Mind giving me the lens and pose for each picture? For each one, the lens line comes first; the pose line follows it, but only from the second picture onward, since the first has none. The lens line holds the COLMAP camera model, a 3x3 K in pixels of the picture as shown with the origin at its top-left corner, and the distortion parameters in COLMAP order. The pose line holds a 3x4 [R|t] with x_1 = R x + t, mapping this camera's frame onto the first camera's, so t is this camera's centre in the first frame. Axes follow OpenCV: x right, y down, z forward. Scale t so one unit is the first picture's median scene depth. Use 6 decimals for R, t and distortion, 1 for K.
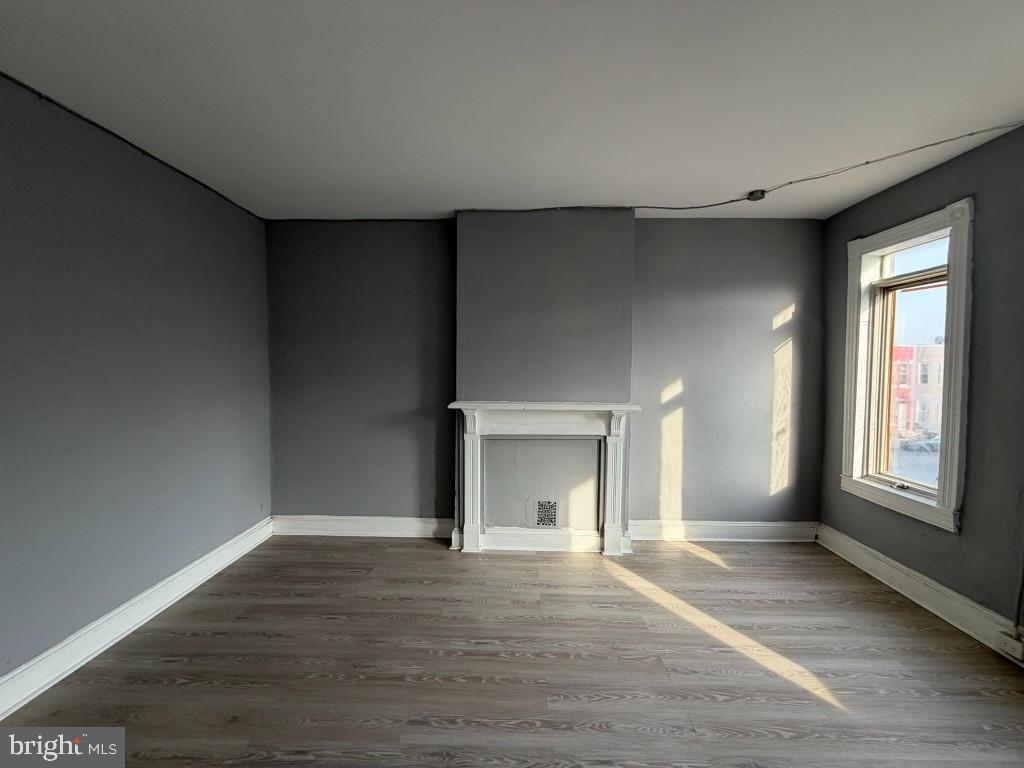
lens RADIAL K [[408.7, 0, 513.7], [0, 408.7, 382.7], [0, 0, 1]] dist [-0.001797, -0.000013]
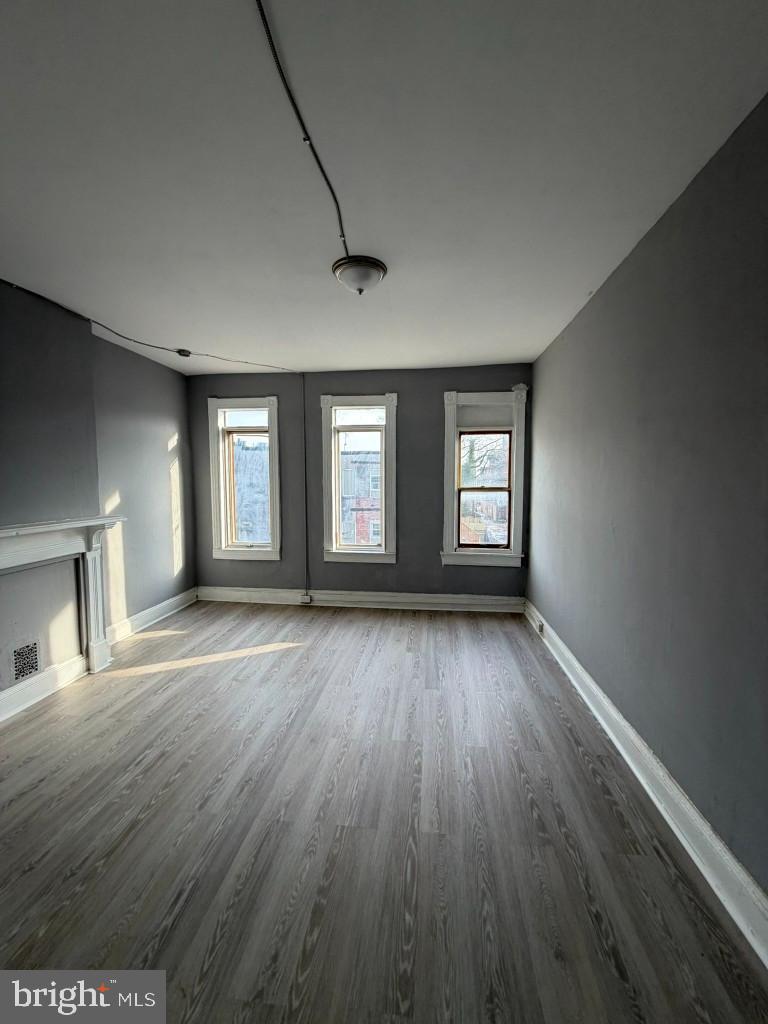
lens RADIAL K [[408.7, 0, 386.3], [0, 408.7, 508.4], [0, 0, 1]] dist [-0.001797, -0.000013]
pose [[0.088383, -0.076529, 0.993142, -0.686888], [0.042541, 0.996425, 0.072996, -0.013486], [-0.995178, 0.035797, 0.091323, 0.211071]]
